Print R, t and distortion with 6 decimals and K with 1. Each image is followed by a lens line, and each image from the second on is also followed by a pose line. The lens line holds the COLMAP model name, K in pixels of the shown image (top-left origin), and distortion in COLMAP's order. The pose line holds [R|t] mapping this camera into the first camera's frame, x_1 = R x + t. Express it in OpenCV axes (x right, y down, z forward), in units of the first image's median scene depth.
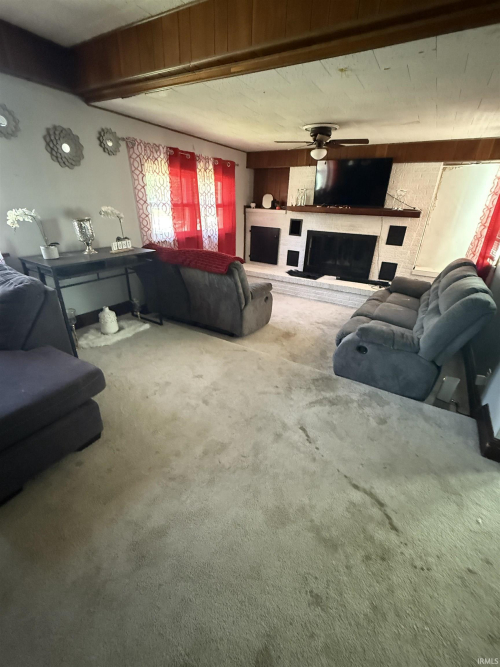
lens RADIAL K [[281.4, 0, 250.0], [0, 281.4, 333.5], [0, 0, 1]] dist [0.001770, 0.000202]
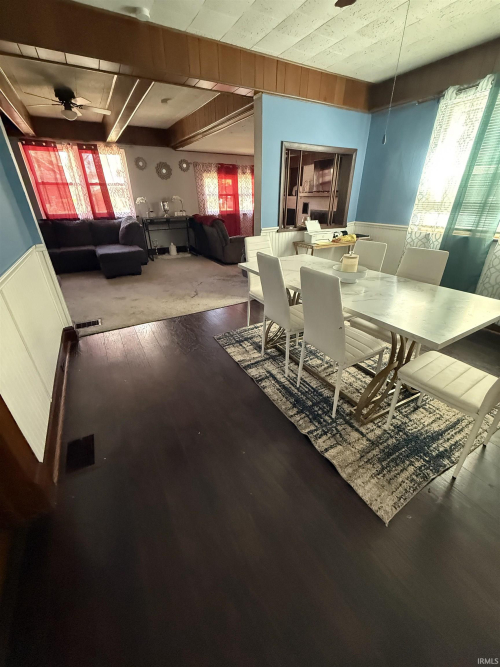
lens RADIAL K [[265.7, 0, 250.0], [0, 265.7, 333.5], [0, 0, 1]] dist [0.000784, -0.000008]
pose [[0.873636, 0.191035, -0.447510, 1.092926], [-0.175751, 0.981505, 0.075887, 0.340122], [0.453731, 0.012353, 0.891053, -0.568857]]
